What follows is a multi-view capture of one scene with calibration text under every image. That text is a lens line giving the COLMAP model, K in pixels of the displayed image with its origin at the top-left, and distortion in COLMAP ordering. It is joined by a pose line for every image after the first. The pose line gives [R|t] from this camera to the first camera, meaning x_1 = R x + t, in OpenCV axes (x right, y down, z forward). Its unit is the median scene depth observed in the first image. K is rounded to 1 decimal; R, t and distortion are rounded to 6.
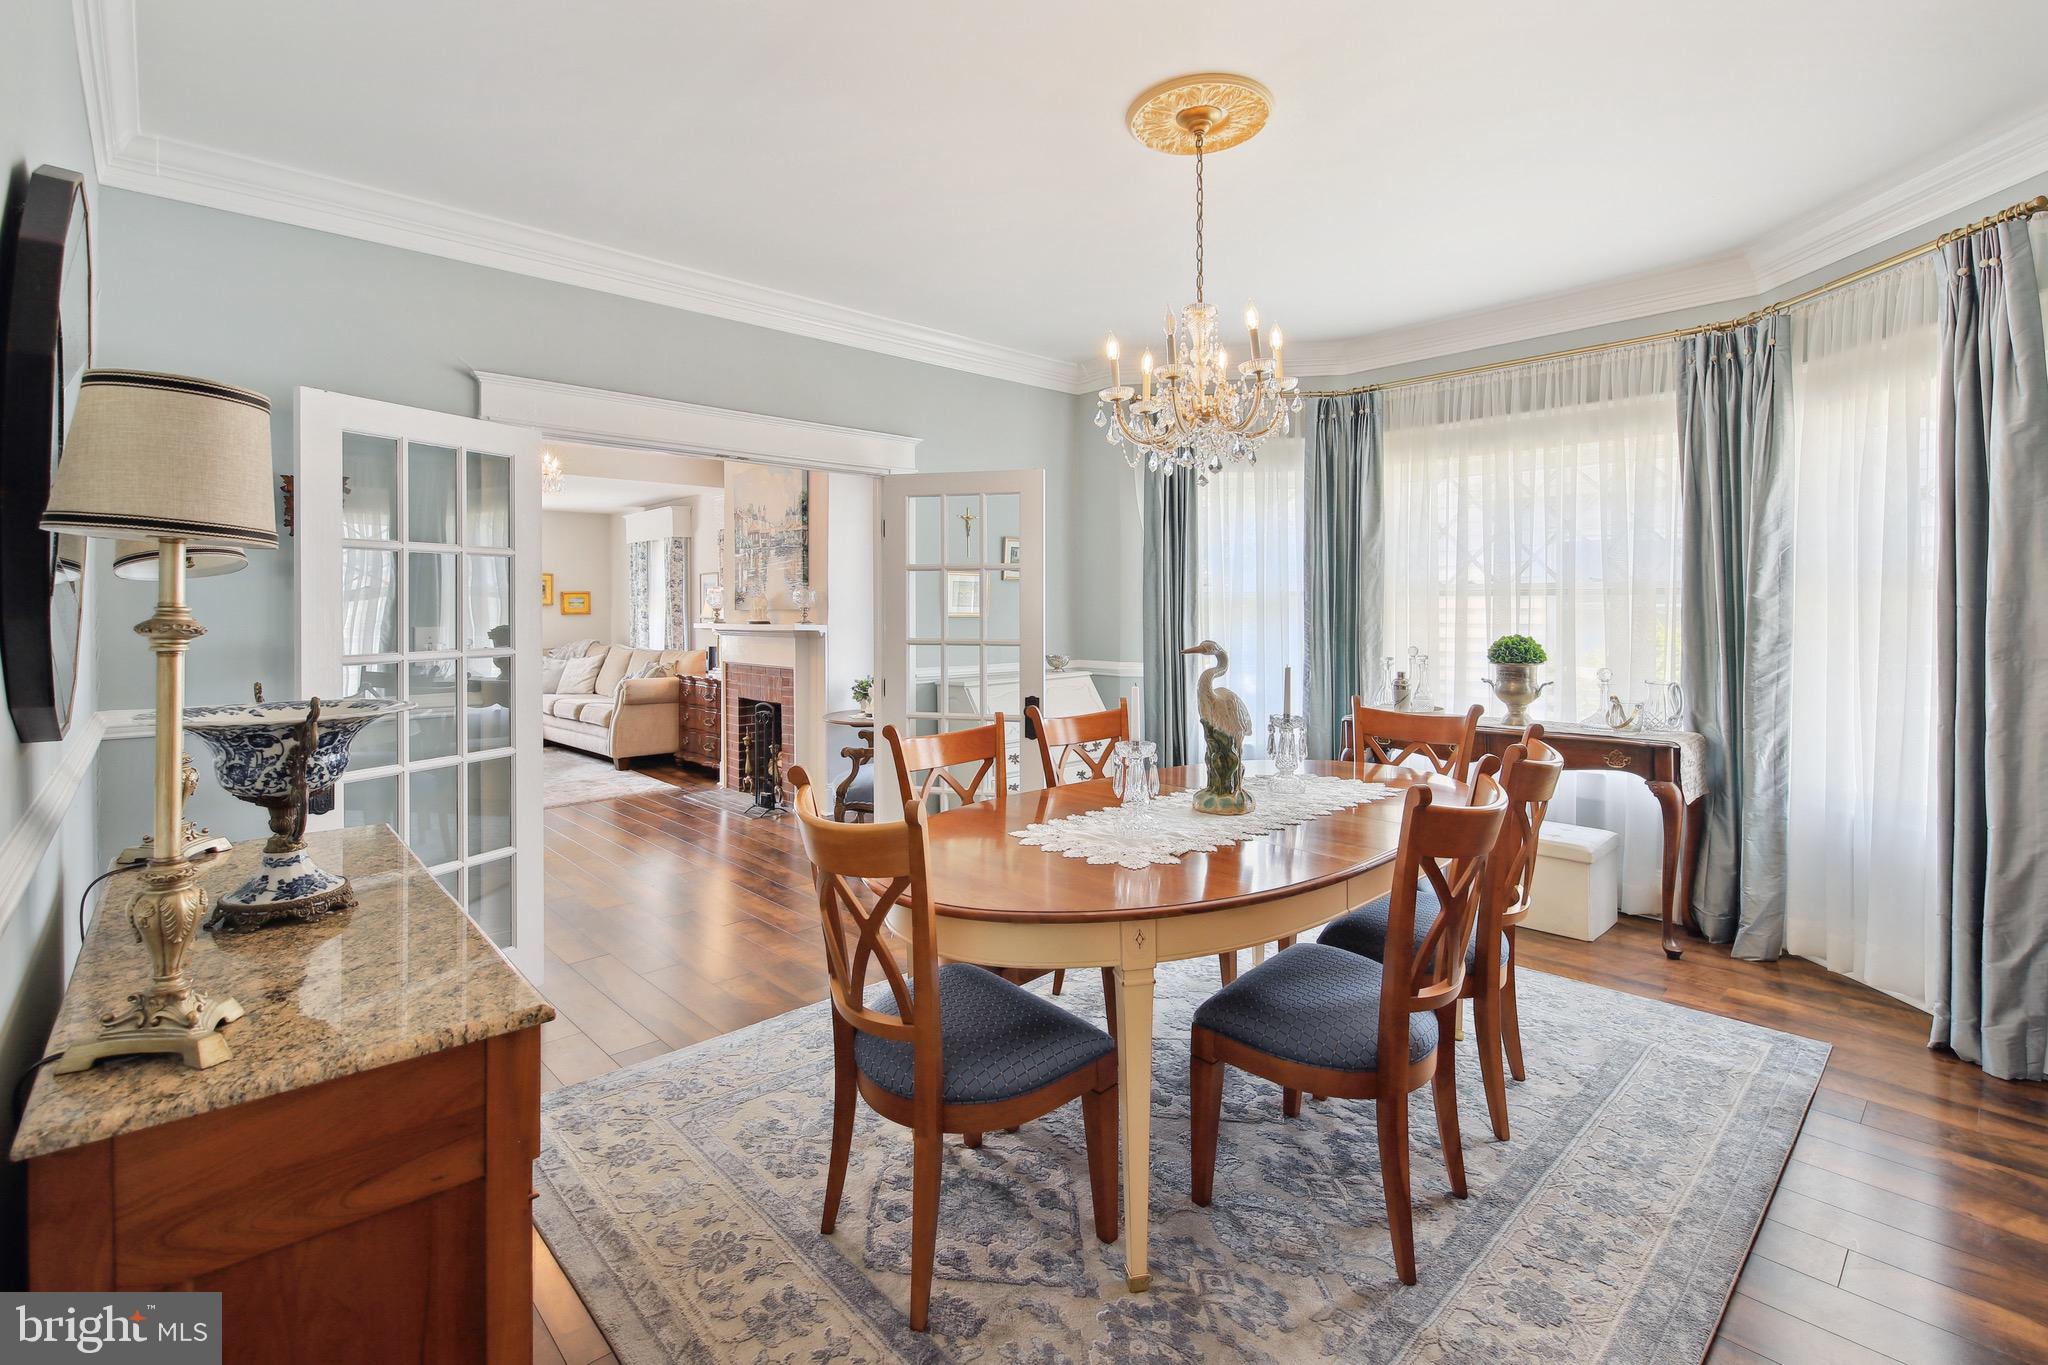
lens RADIAL K [[910.6, 0, 1025.3], [0, 910.6, 605.5], [0, 0, 1]] dist [0.020021, -0.004038]
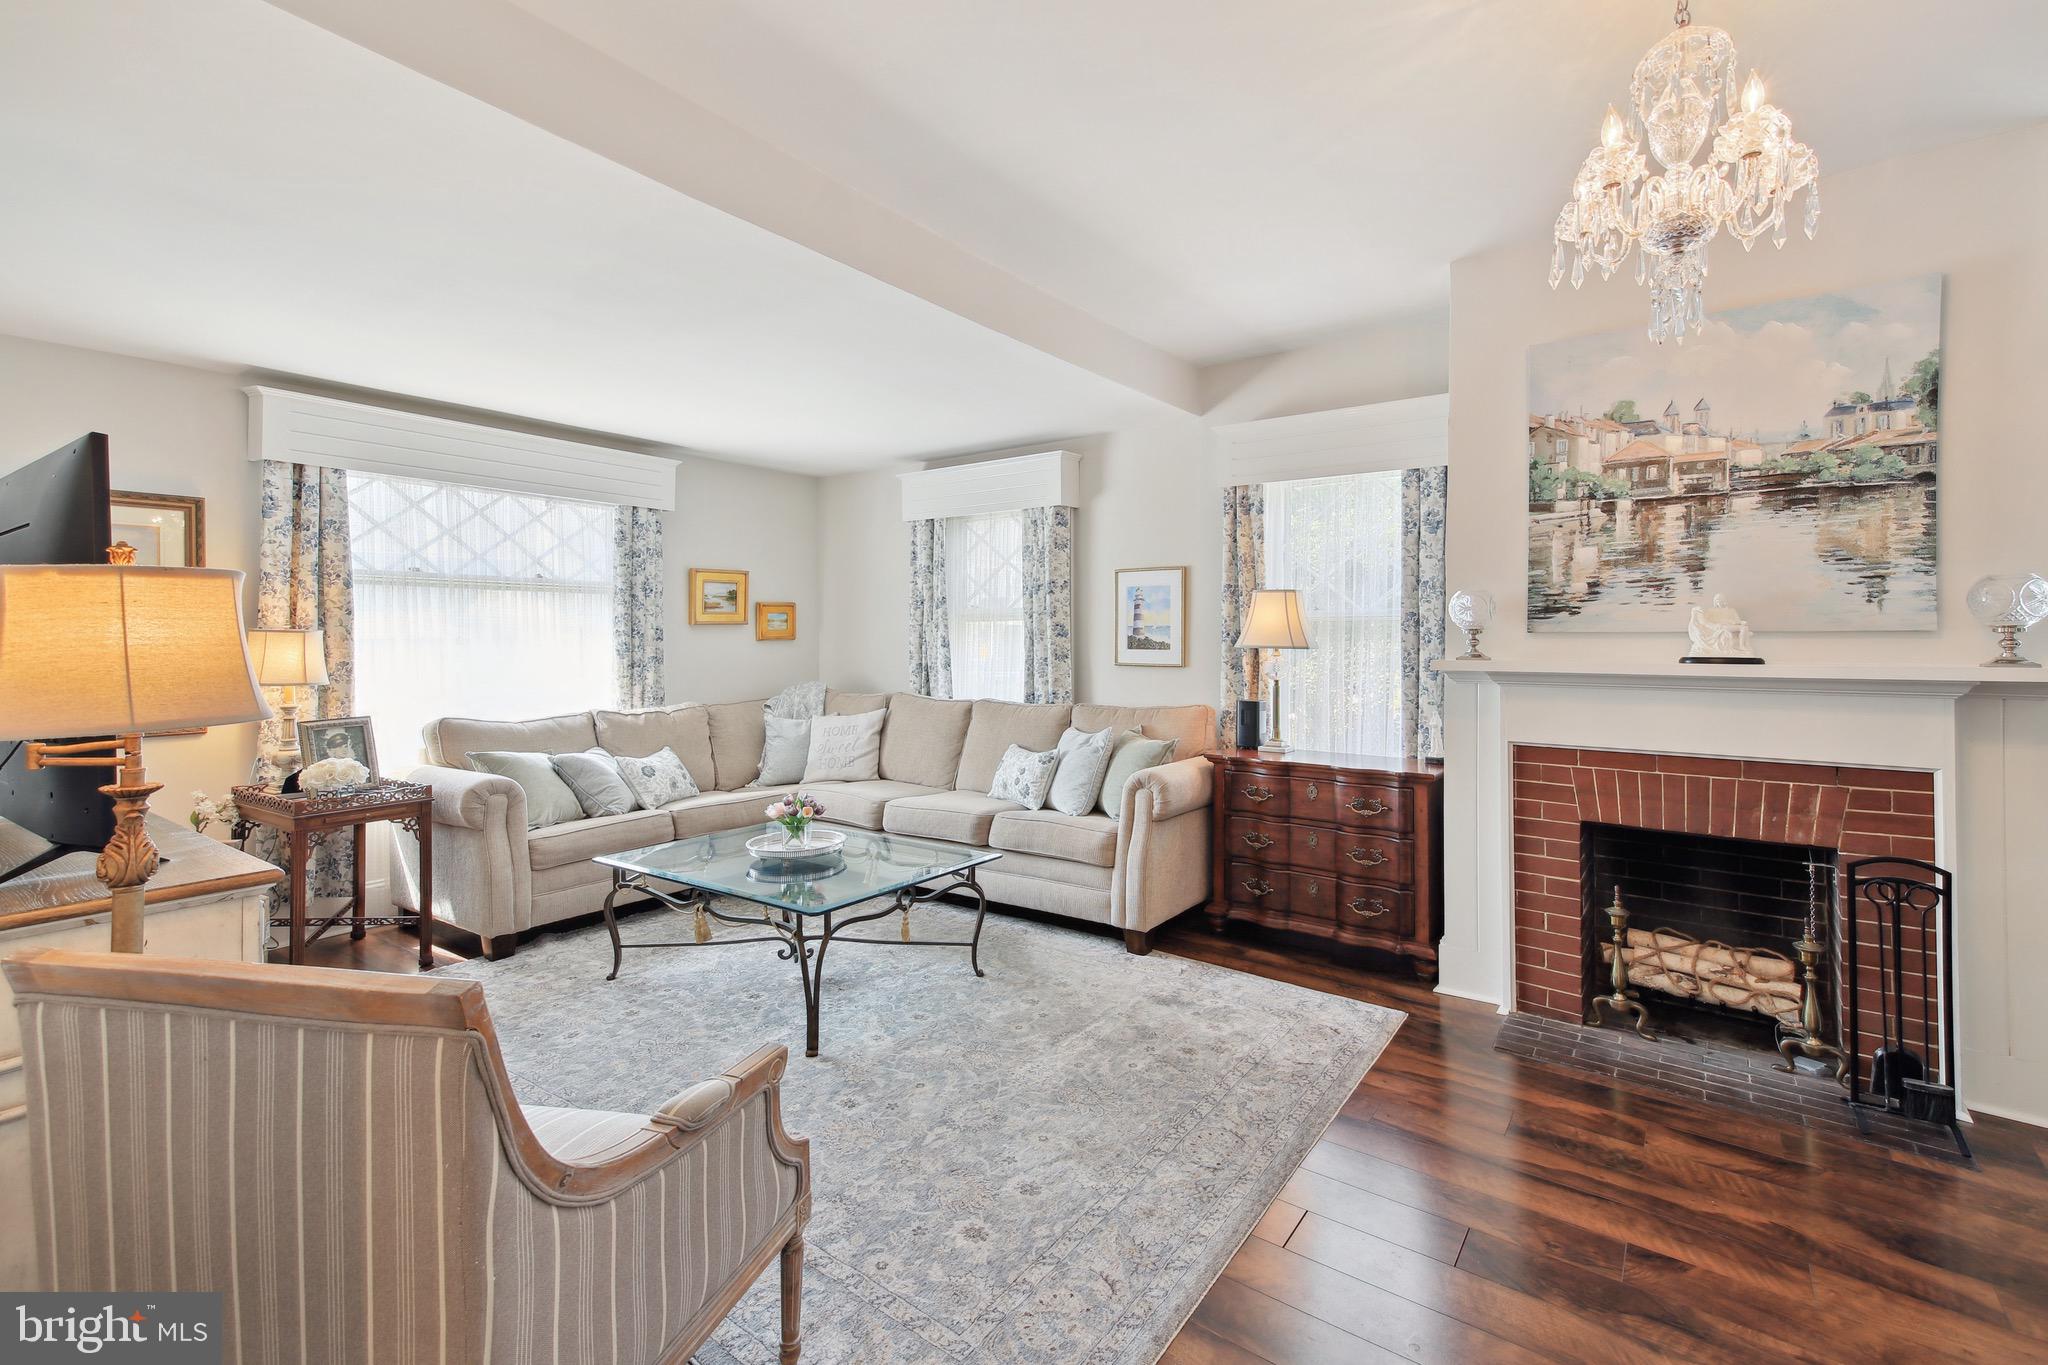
lens RADIAL K [[910.6, 0, 1015.2], [0, 910.6, 645.2], [0, 0, 1]] dist [0.020021, -0.004038]
pose [[0.984488, 0.002104, 0.175438, -0.614204], [-0.004313, 0.999916, 0.012210, 0.006616], [-0.175398, -0.012777, 0.984415, 0.537308]]
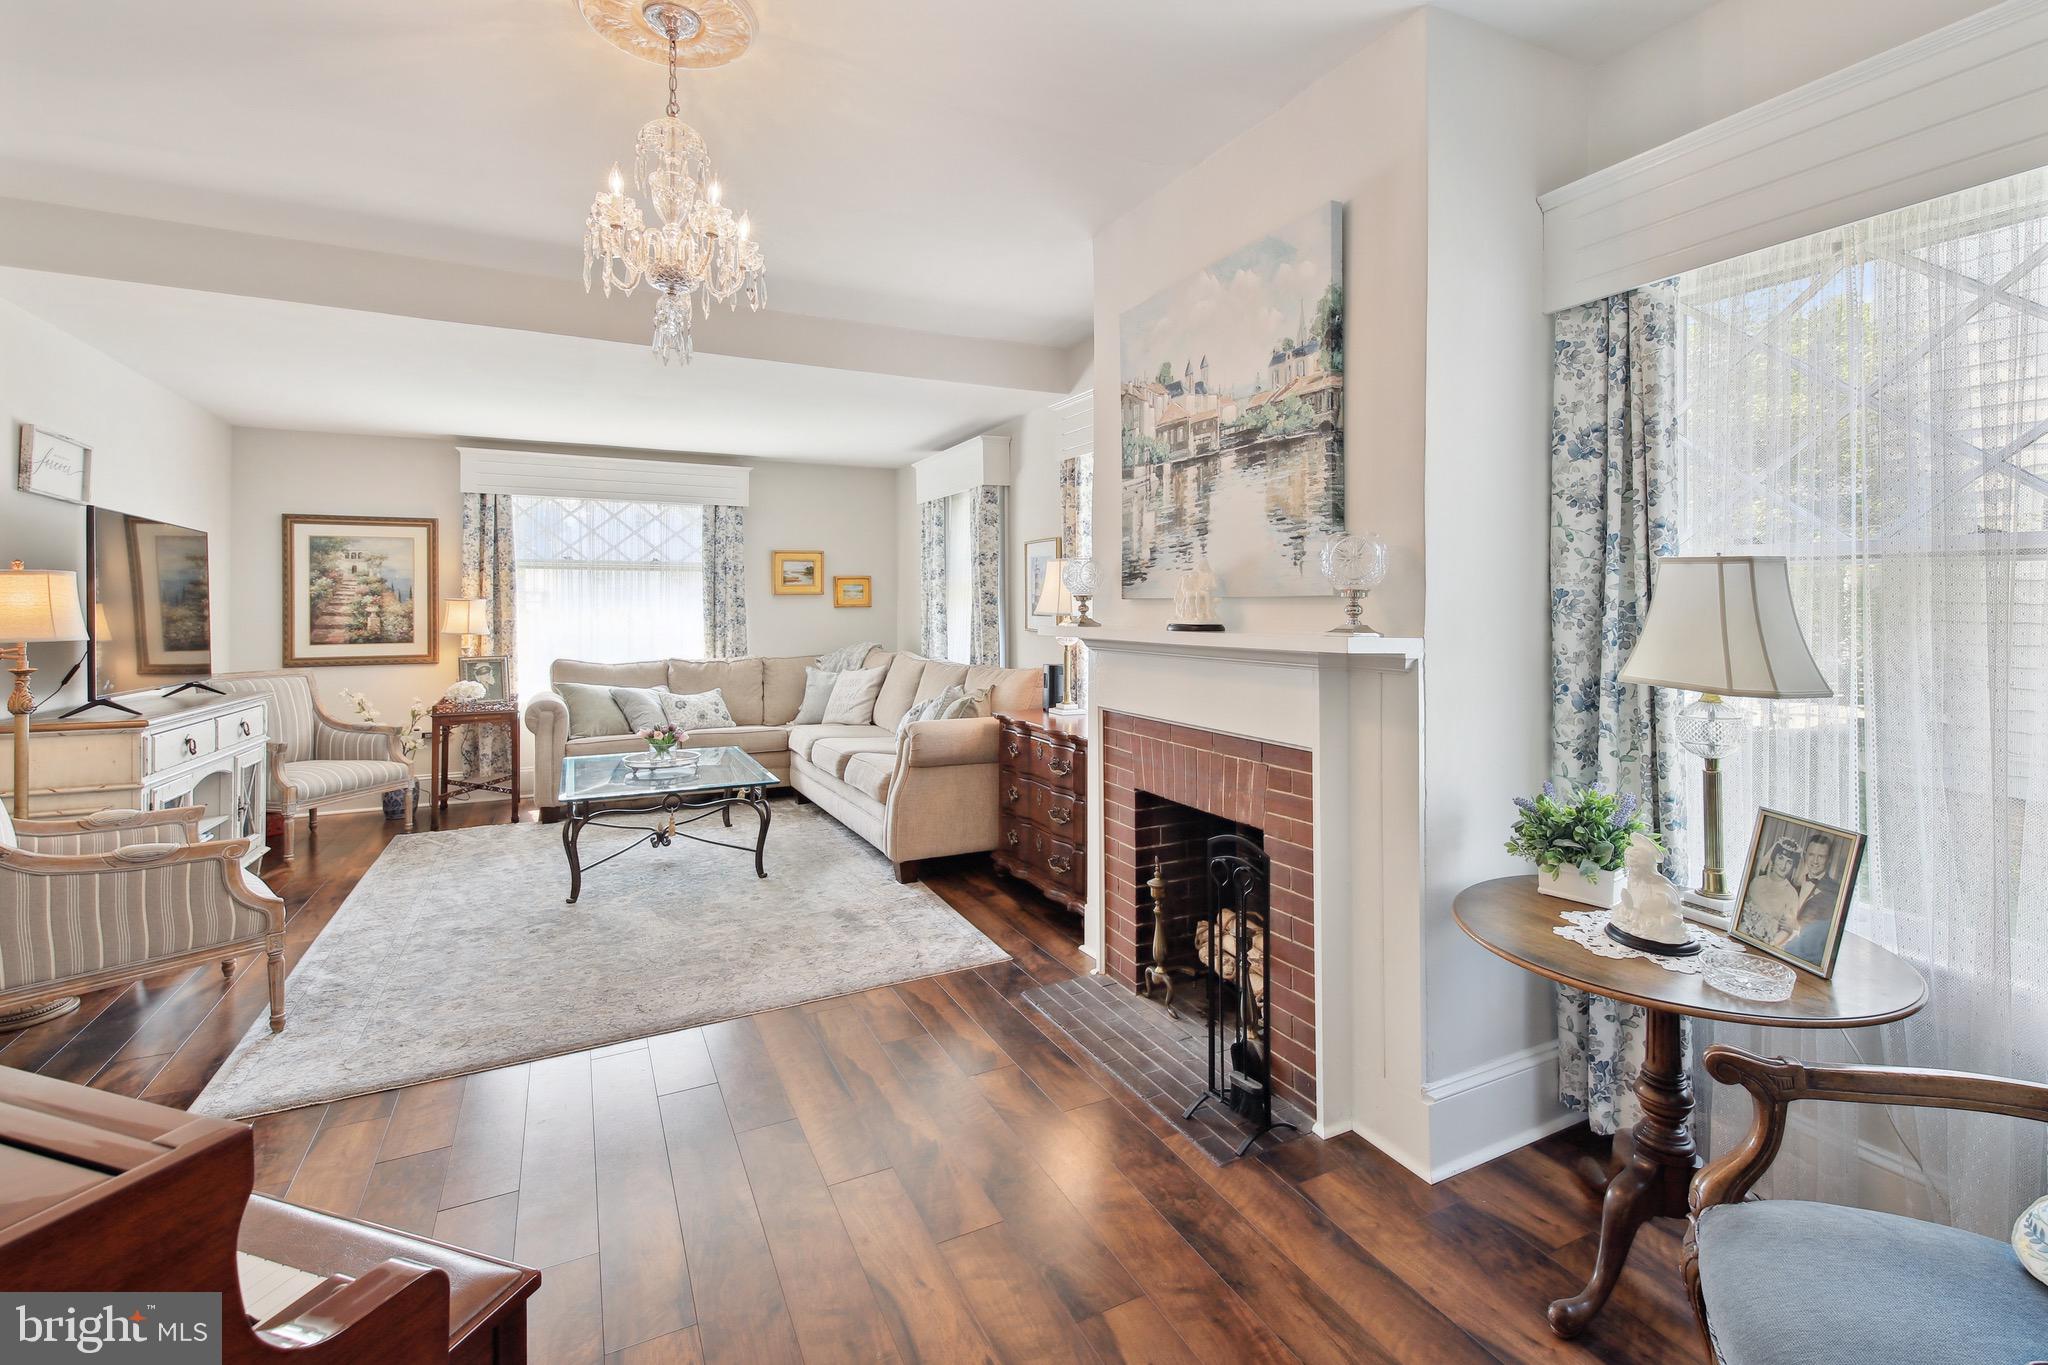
lens RADIAL K [[910.6, 0, 1018.7], [0, 910.6, 600.8], [0, 0, 1]] dist [0.020021, -0.004038]
pose [[0.954414, 0.002428, -0.298476, -0.211097], [-0.002691, 0.999996, -0.000468, 0.006075], [0.298474, 0.001250, 0.954417, 0.491672]]
